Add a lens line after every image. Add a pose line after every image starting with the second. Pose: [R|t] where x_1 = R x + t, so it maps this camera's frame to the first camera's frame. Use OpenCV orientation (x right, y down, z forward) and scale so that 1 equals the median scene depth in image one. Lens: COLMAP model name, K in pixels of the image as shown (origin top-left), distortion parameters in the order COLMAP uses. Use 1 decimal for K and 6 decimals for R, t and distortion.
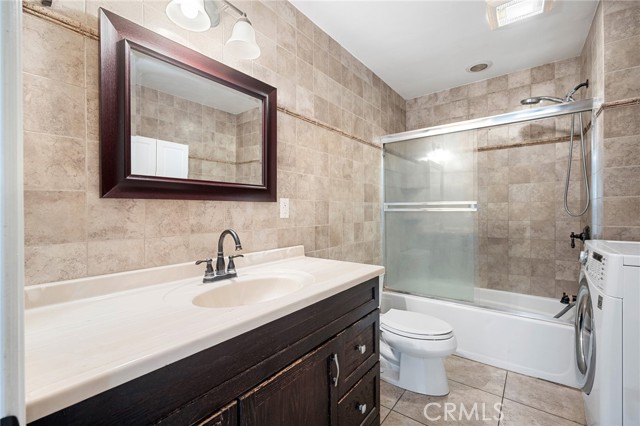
lens RADIAL K [[280.6, 0, 319.2], [0, 280.6, 212.0], [0, 0, 1]] dist [-0.002603, -0.000802]
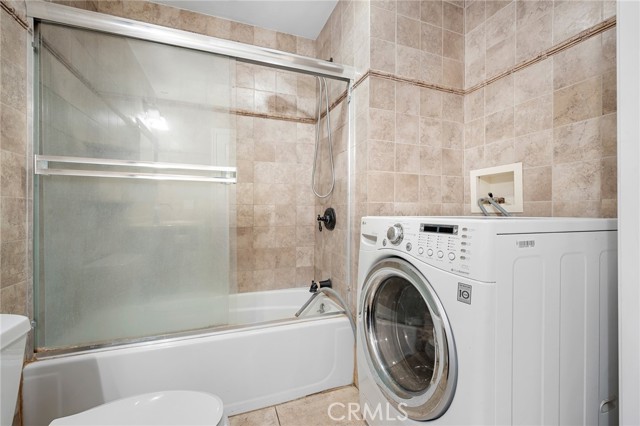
lens RADIAL K [[280.6, 0, 335.1], [0, 280.6, 211.6], [0, 0, 1]] dist [-0.002603, -0.000802]
pose [[0.528522, 0.003211, 0.848913, 0.109554], [-0.002051, 0.999995, -0.002505, 0.053742], [-0.848917, -0.000417, 0.528526, 0.381971]]
